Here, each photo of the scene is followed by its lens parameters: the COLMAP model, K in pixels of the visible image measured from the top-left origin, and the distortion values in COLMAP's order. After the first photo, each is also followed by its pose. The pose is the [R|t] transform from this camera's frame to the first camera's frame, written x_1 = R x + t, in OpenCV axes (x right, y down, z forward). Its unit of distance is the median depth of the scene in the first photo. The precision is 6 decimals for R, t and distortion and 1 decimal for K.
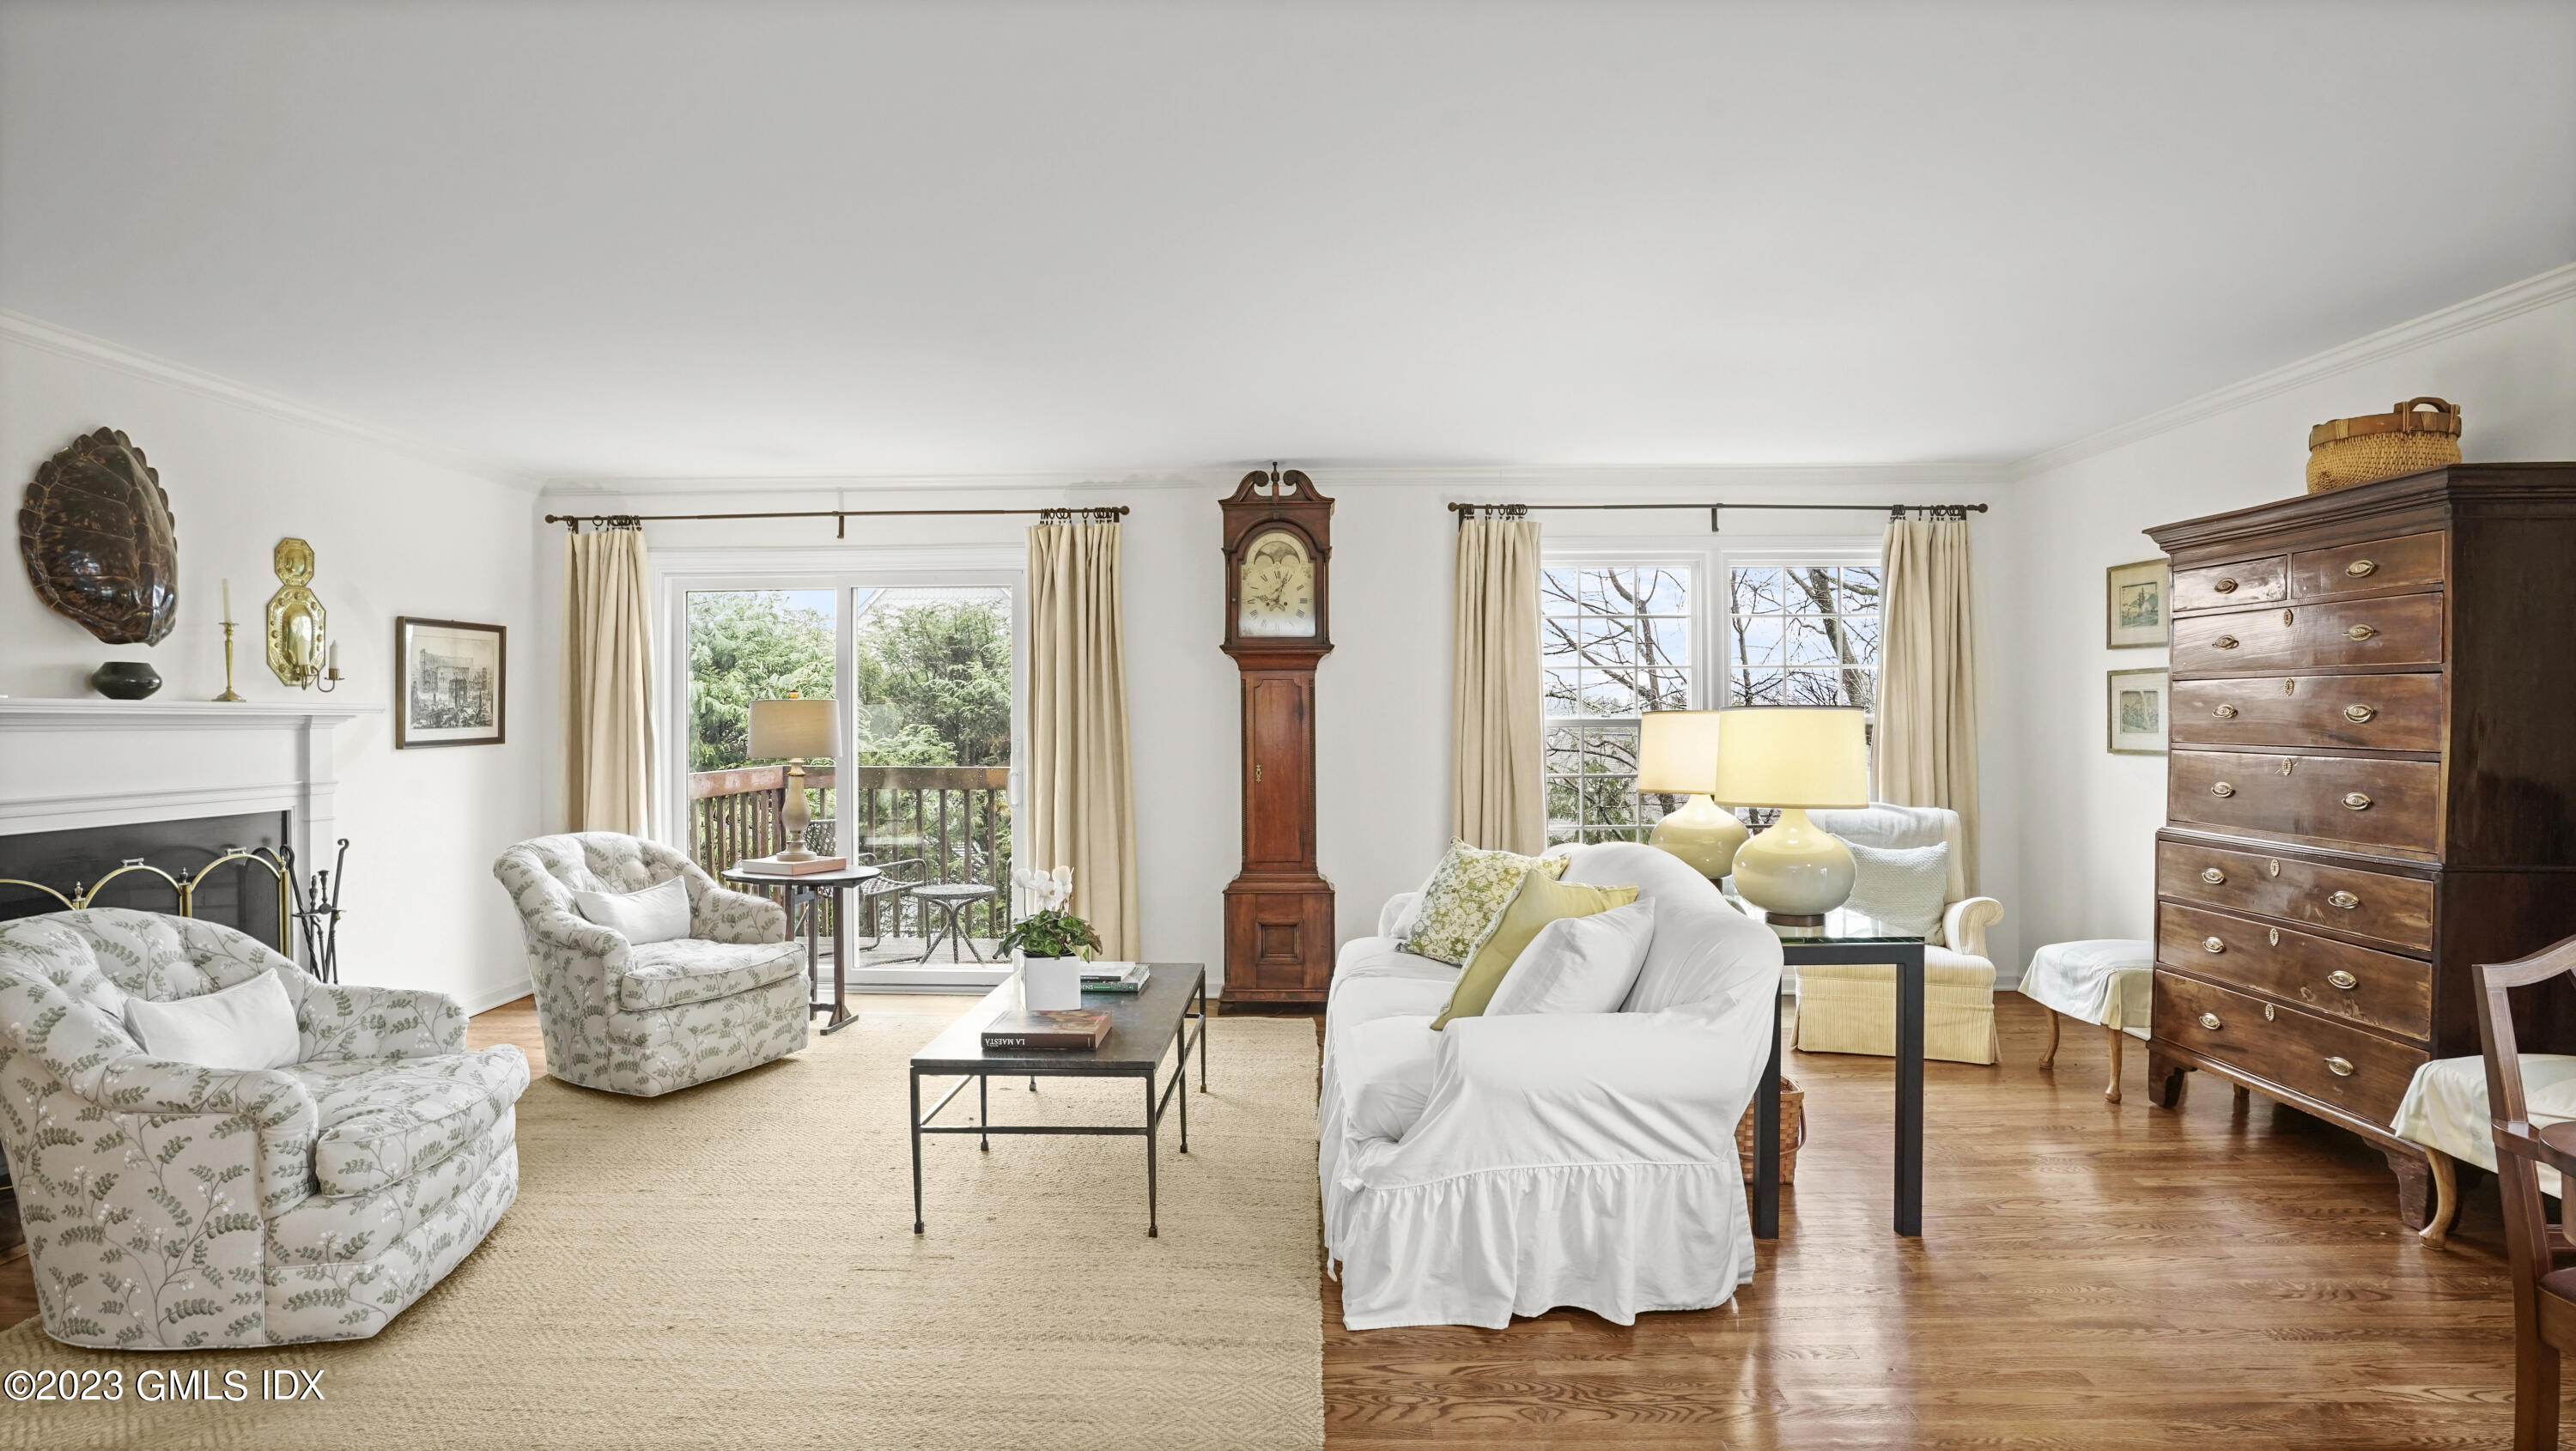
lens RADIAL K [[1310.4, 0, 1288.0], [0, 1310.4, 725.5], [0, 0, 1]] dist [-0.002571, -0.000700]
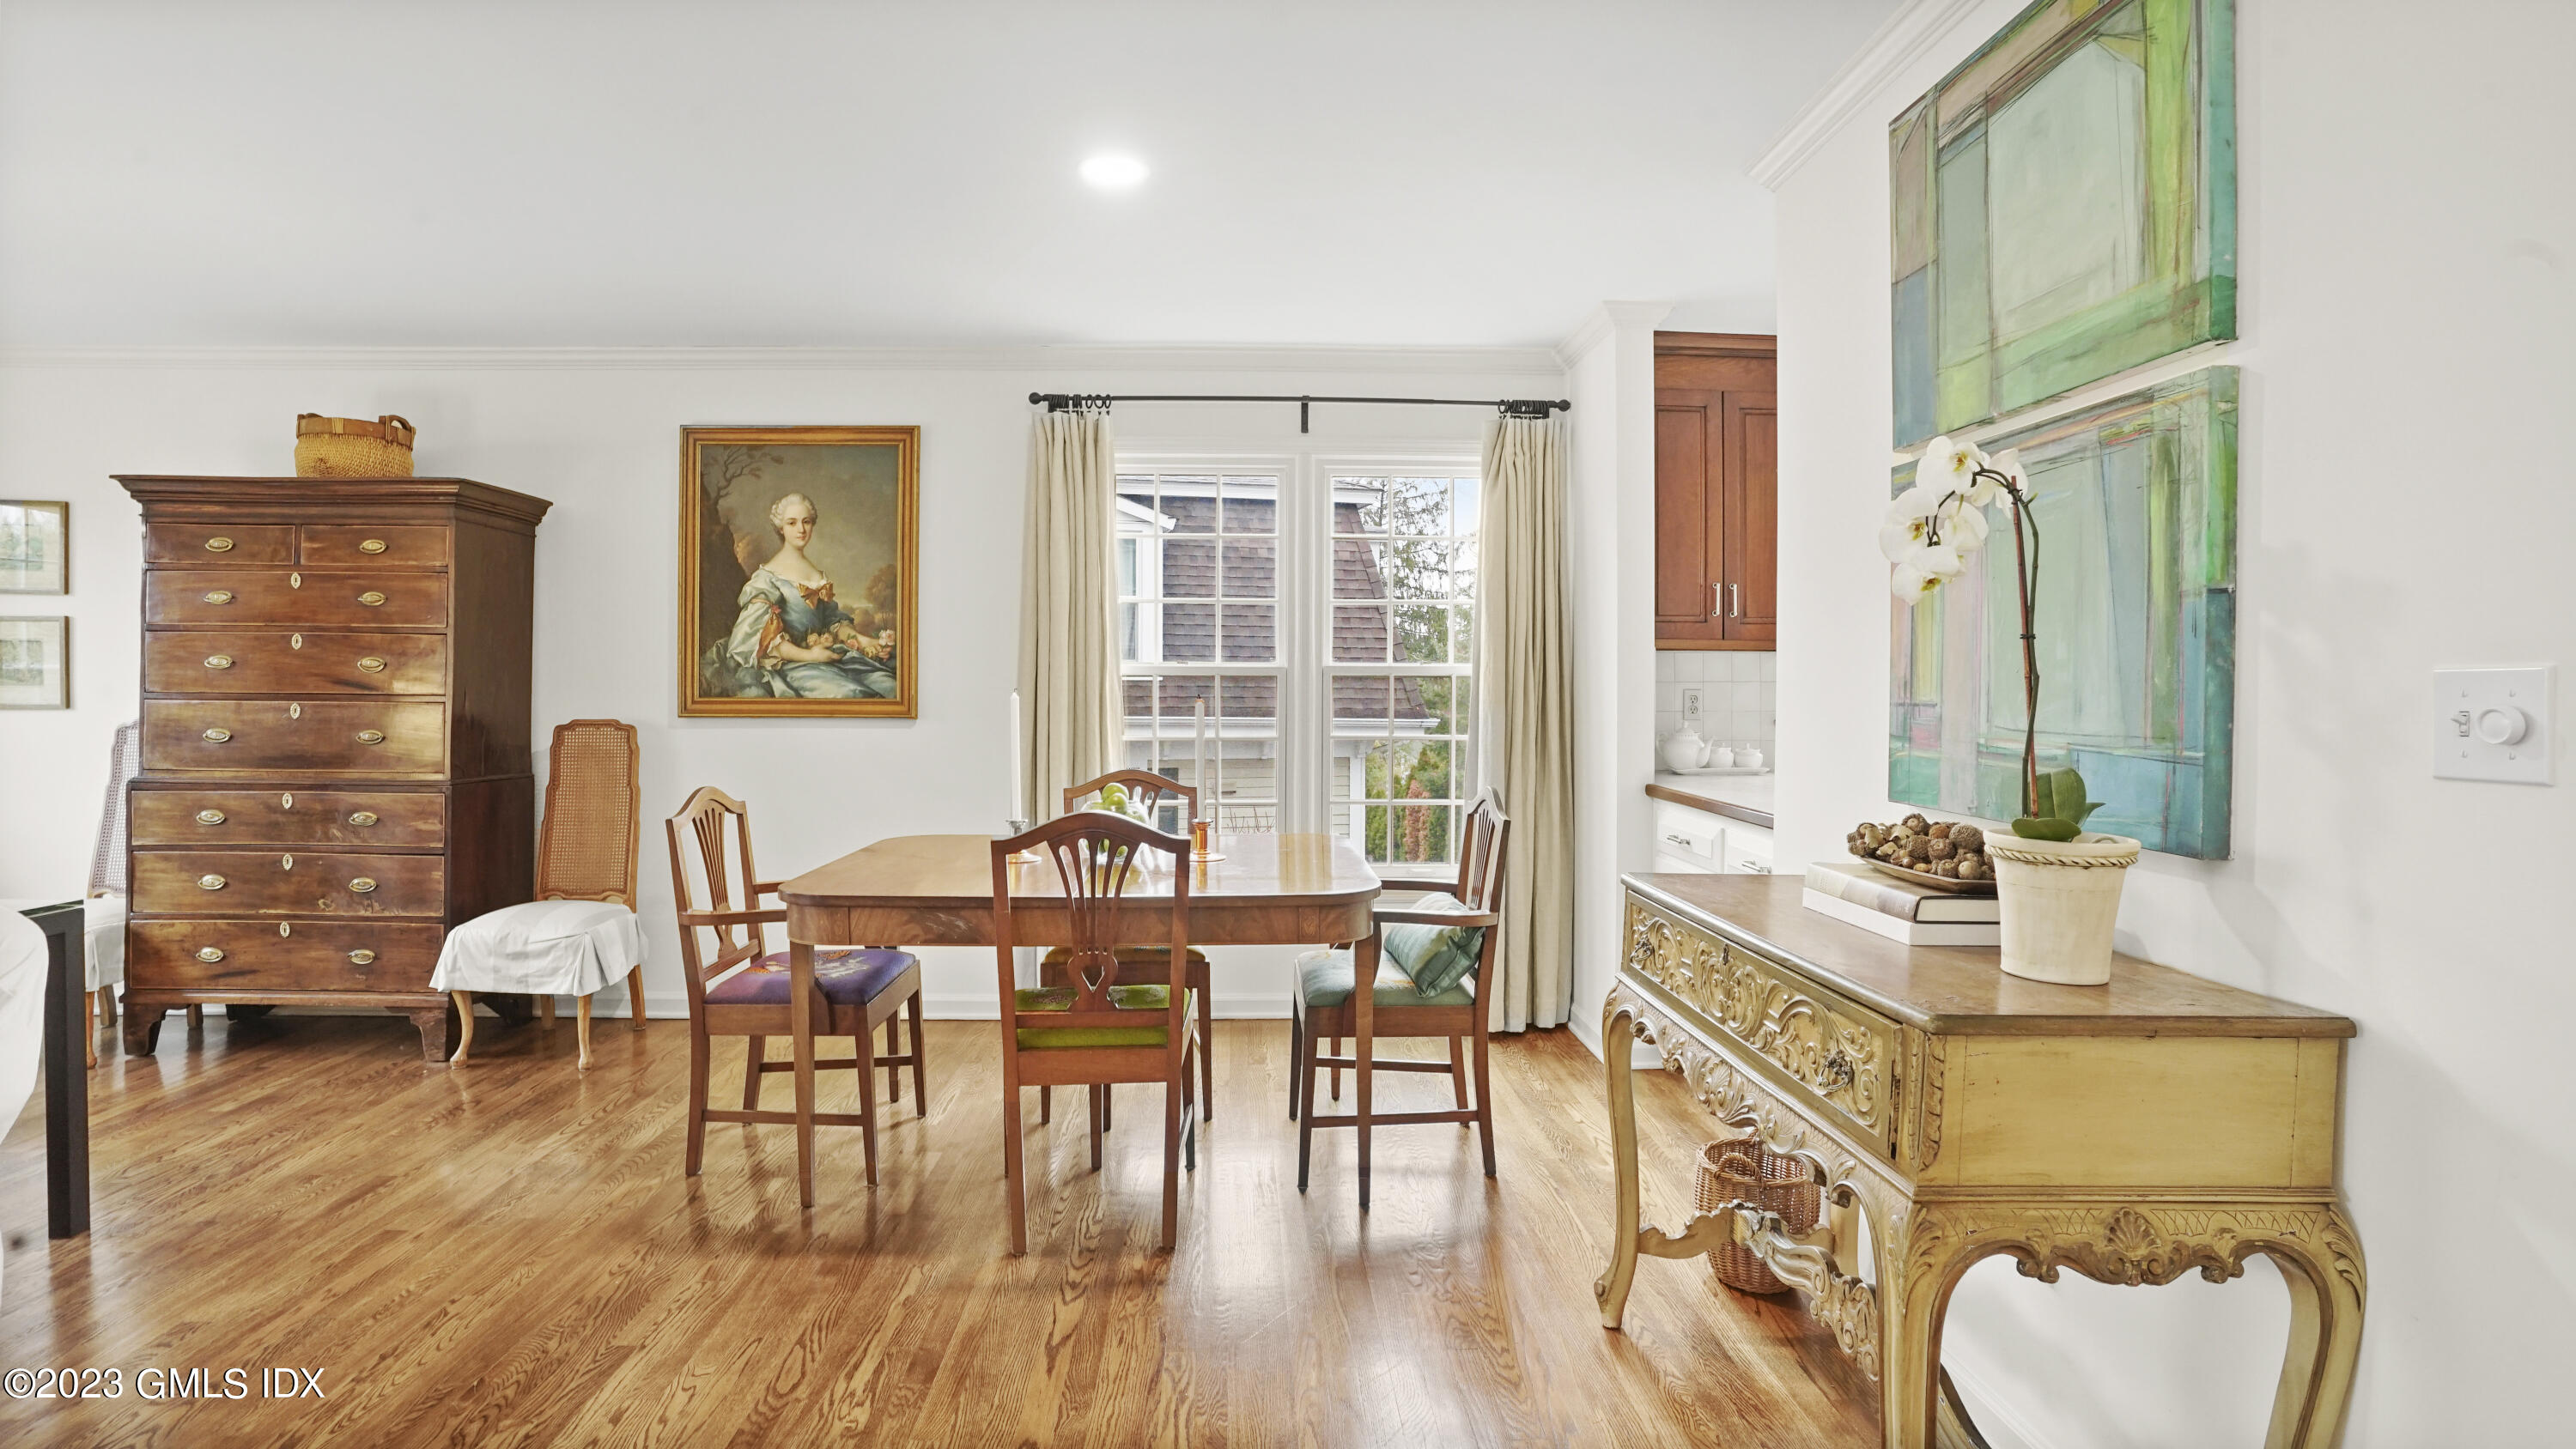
lens RADIAL K [[1310.3, 0, 1288.0], [0, 1310.3, 724.5], [0, 0, 1]] dist [-0.002571, -0.000700]
pose [[-0.053231, -0.024103, 0.998291, -0.443765], [0.005969, 0.999683, 0.024455, 0.021518], [-0.998564, 0.007261, -0.053070, 0.207433]]
